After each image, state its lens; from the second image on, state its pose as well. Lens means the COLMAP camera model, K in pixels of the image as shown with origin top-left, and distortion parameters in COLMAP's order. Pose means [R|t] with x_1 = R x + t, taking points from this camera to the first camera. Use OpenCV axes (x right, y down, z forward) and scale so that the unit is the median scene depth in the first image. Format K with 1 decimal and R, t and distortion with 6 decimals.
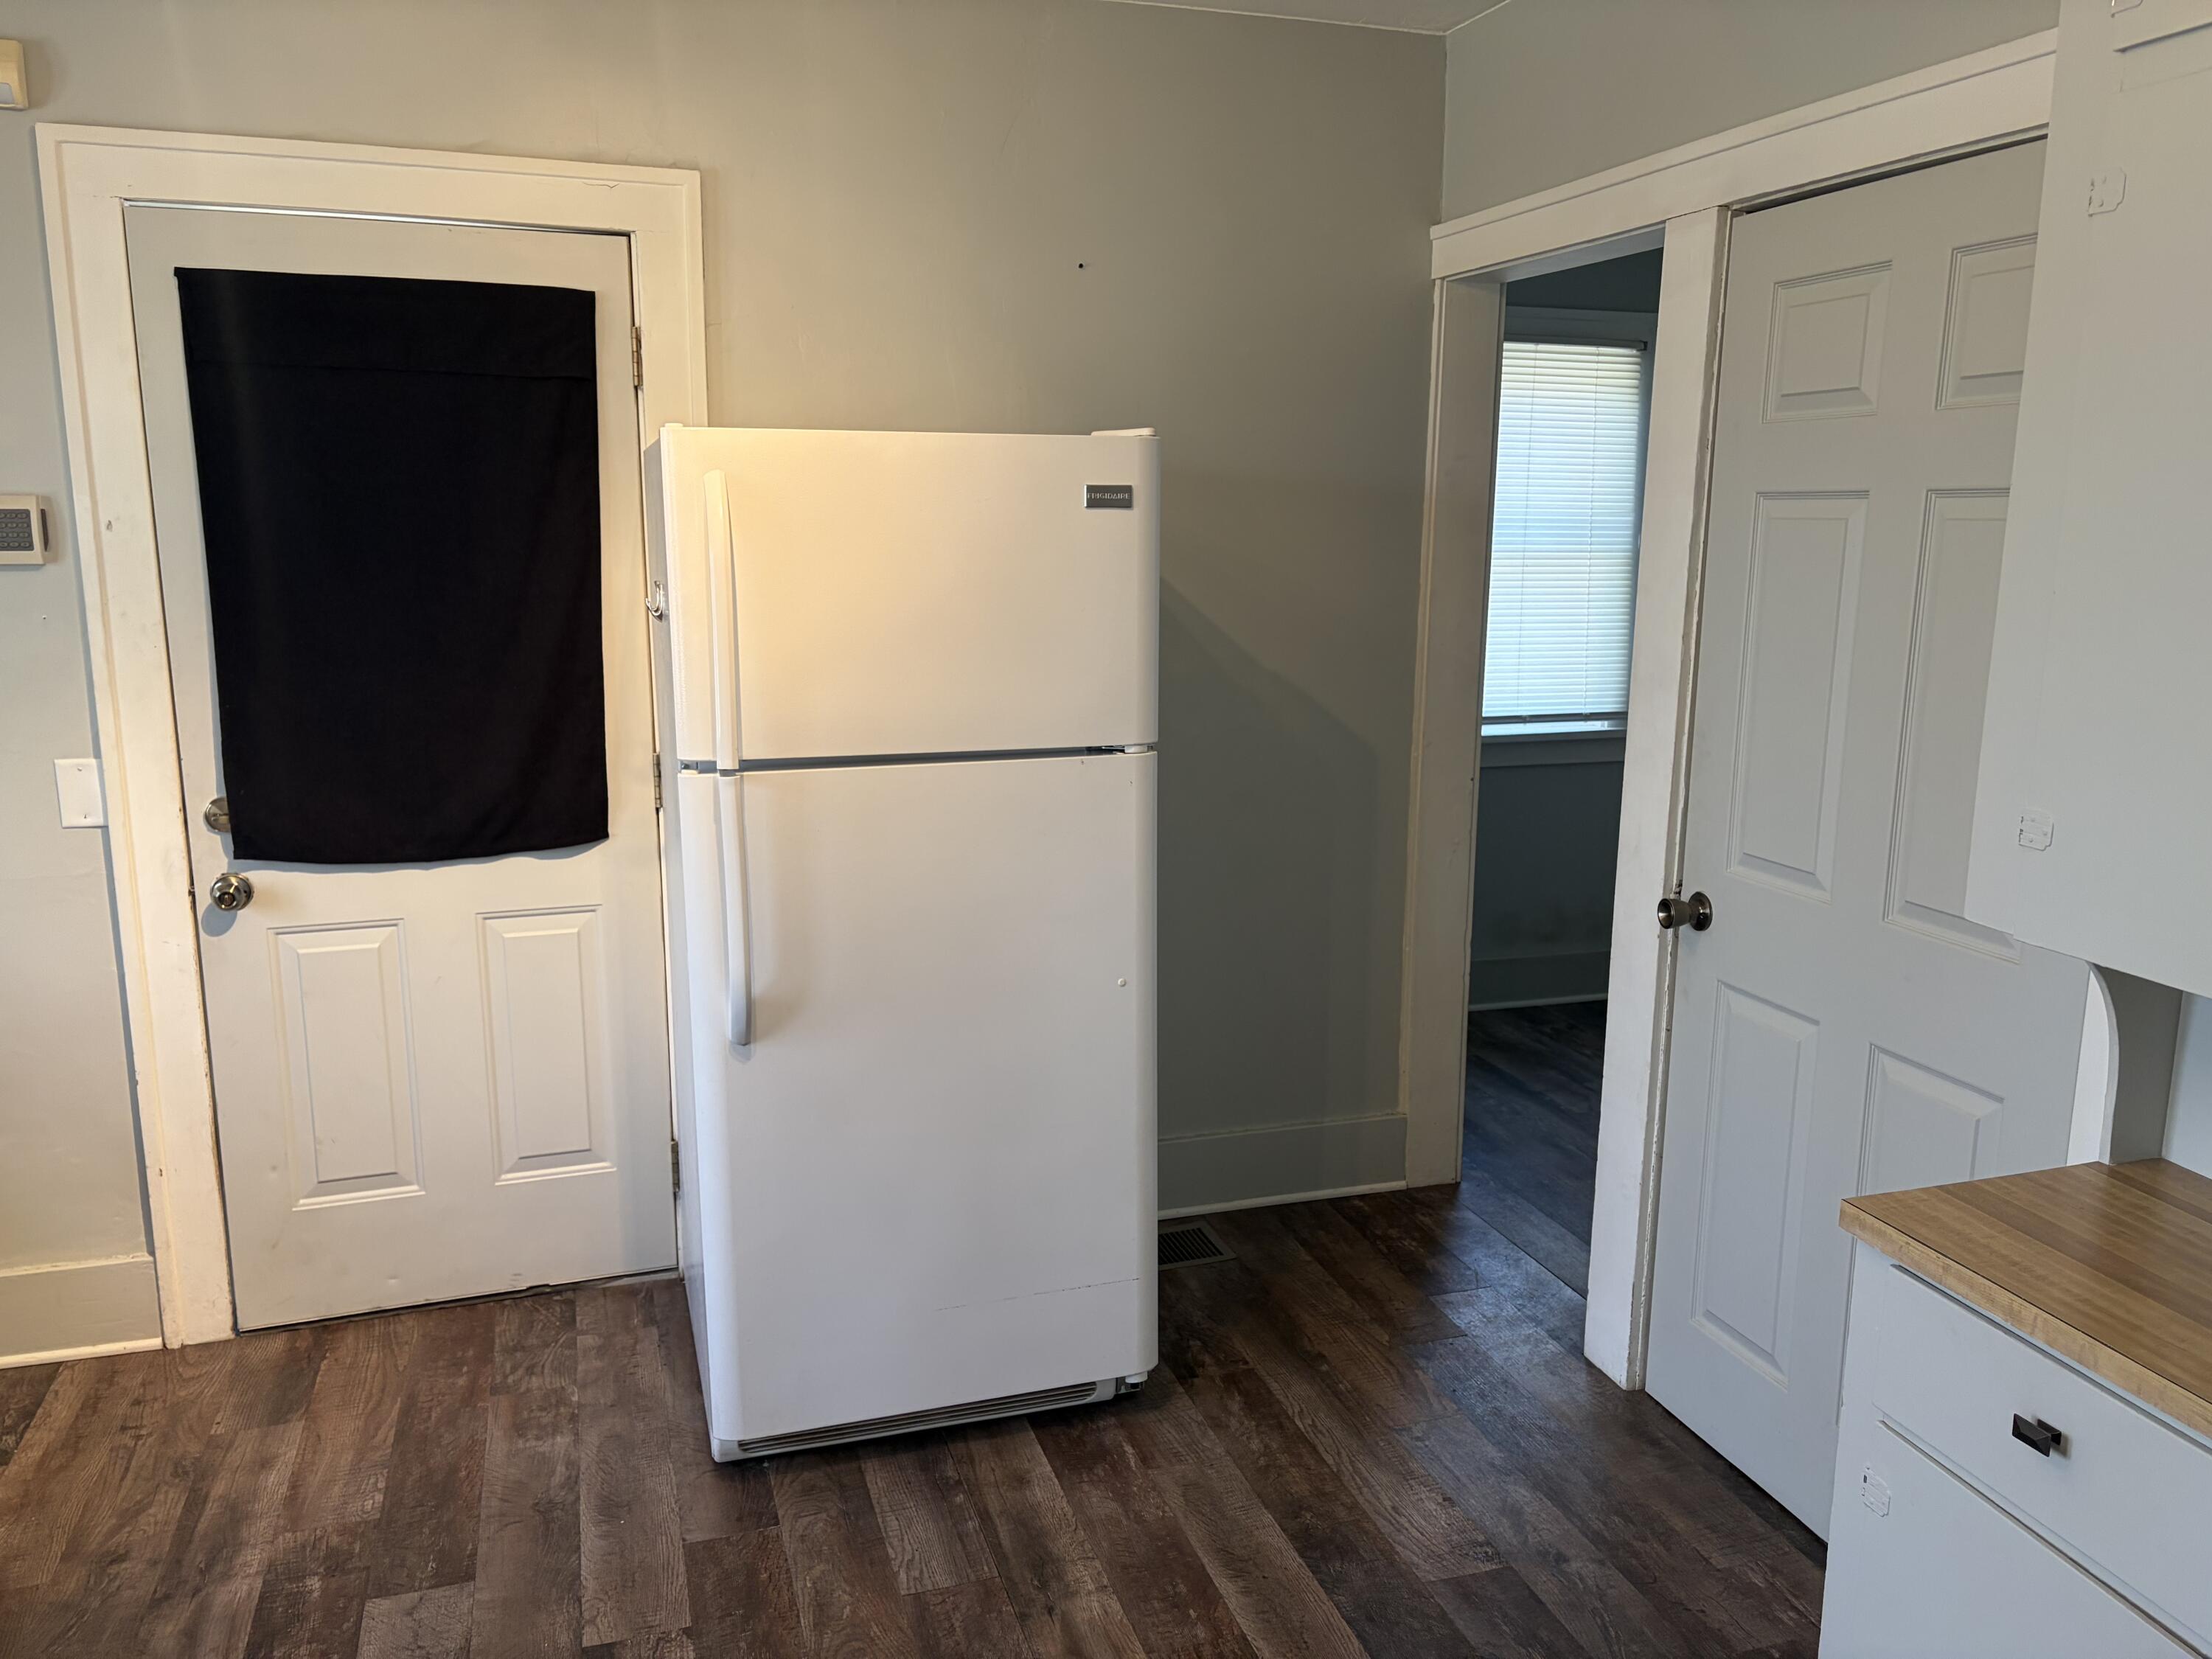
lens RADIAL K [[1636.6, 0, 1114.1], [0, 1636.6, 828.9], [0, 0, 1]] dist [0.012692, -0.035415]
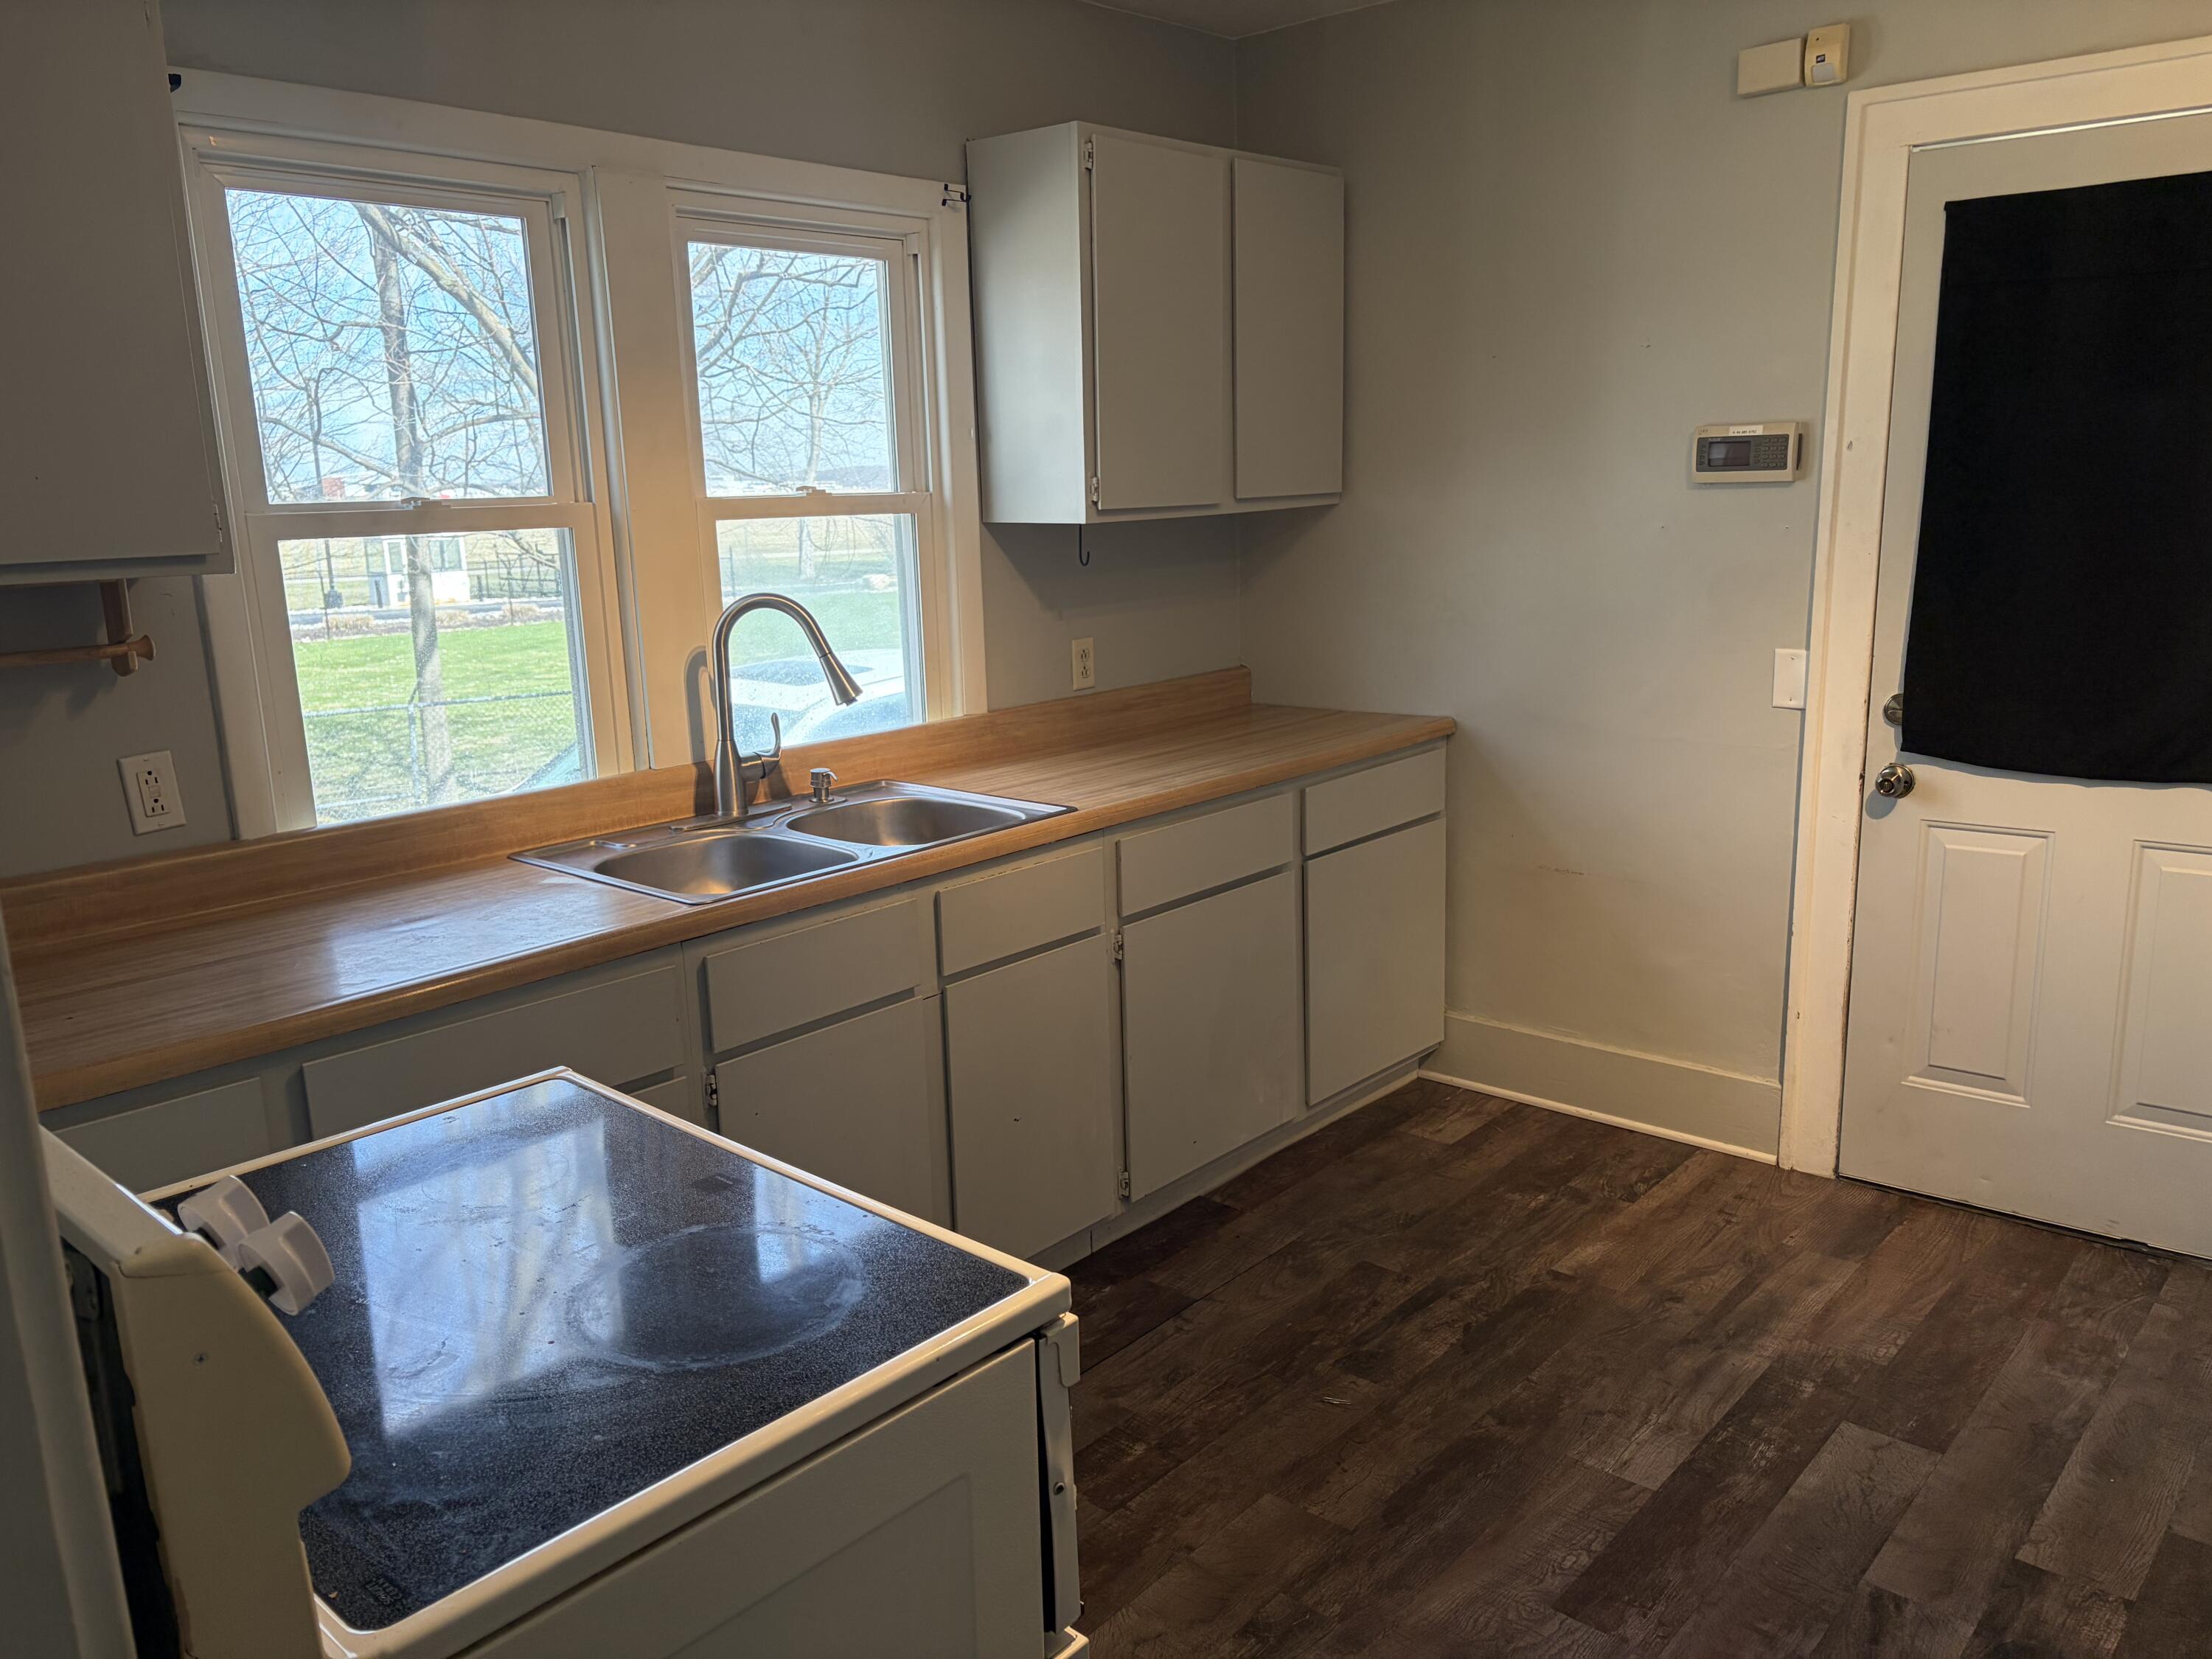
lens RADIAL K [[1636.6, 0, 1093.3], [0, 1636.6, 832.3], [0, 0, 1]] dist [0.012692, -0.035415]
pose [[0.485945, 0.161996, -0.858845, 0.149955], [-0.126401, 0.985367, 0.114341, 0.015262], [0.864801, 0.052995, 0.499311, -0.008444]]
